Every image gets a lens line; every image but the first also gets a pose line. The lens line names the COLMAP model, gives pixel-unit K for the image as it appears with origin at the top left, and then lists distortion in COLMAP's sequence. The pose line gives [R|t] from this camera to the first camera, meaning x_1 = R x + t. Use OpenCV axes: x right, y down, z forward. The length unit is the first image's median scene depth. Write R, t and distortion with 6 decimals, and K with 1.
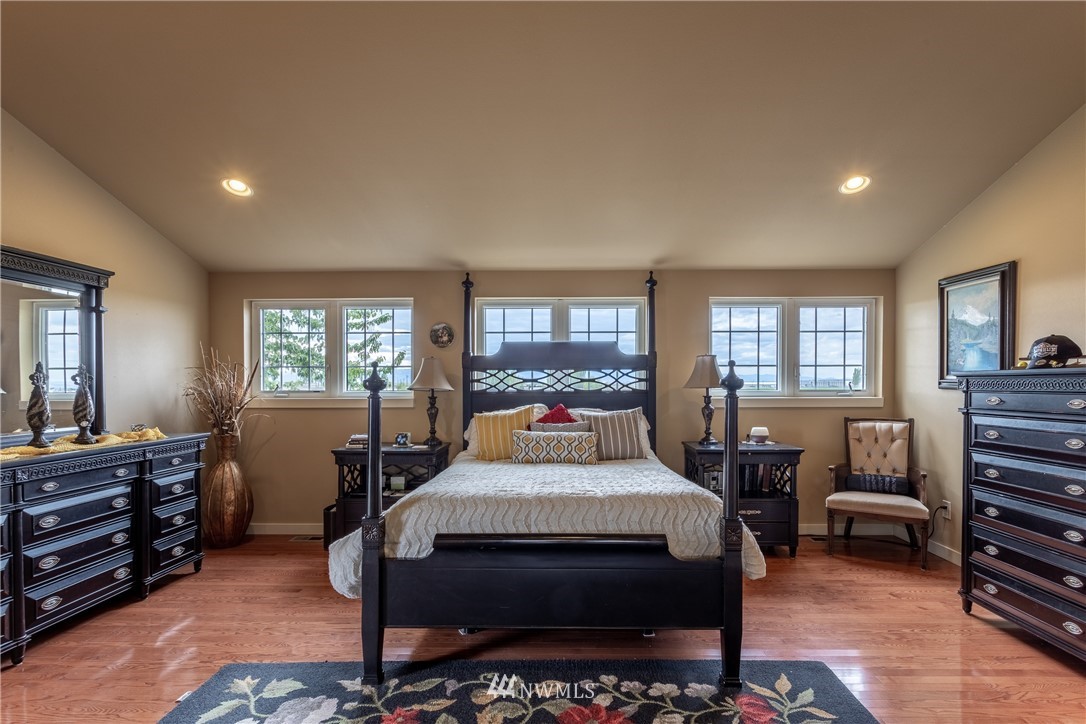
lens RADIAL K [[530.6, 0, 544.1], [0, 530.6, 397.3], [0, 0, 1]] dist [0.003414, 0.000310]
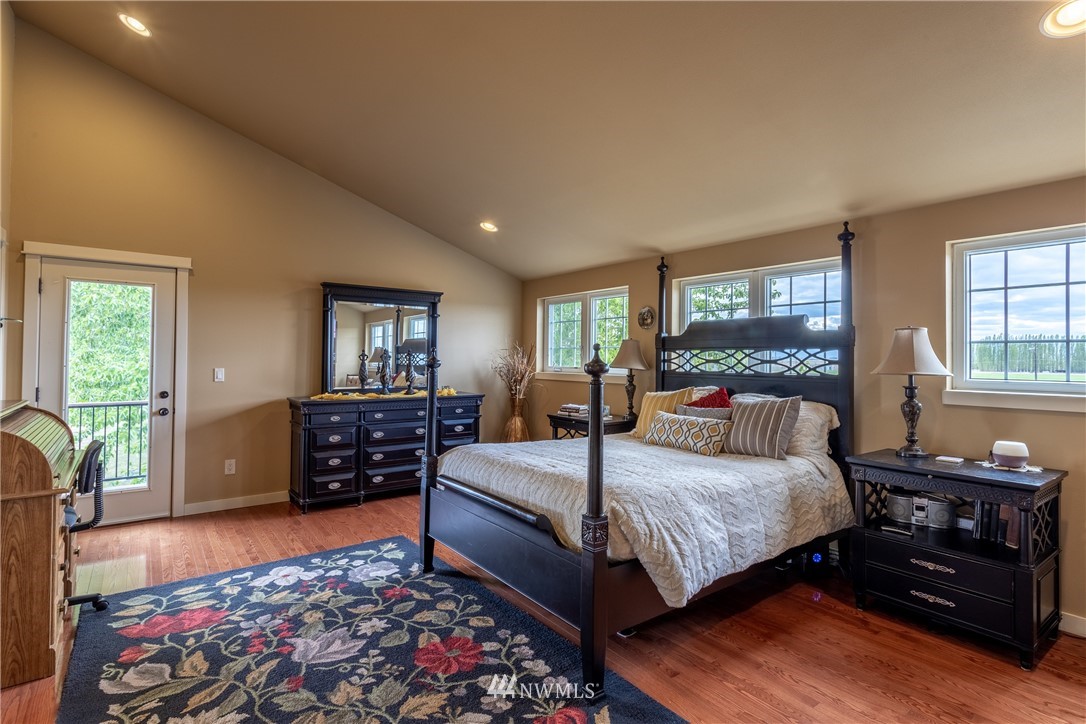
lens RADIAL K [[524.5, 0, 543.0], [0, 524.5, 362.0], [0, 0, 1]] dist [0.002938, 0.000299]
pose [[0.622761, 0.012636, -0.782310, 0.521006], [-0.033263, 0.999393, -0.010337, -0.011124], [0.781705, 0.032460, 0.622804, 0.188879]]
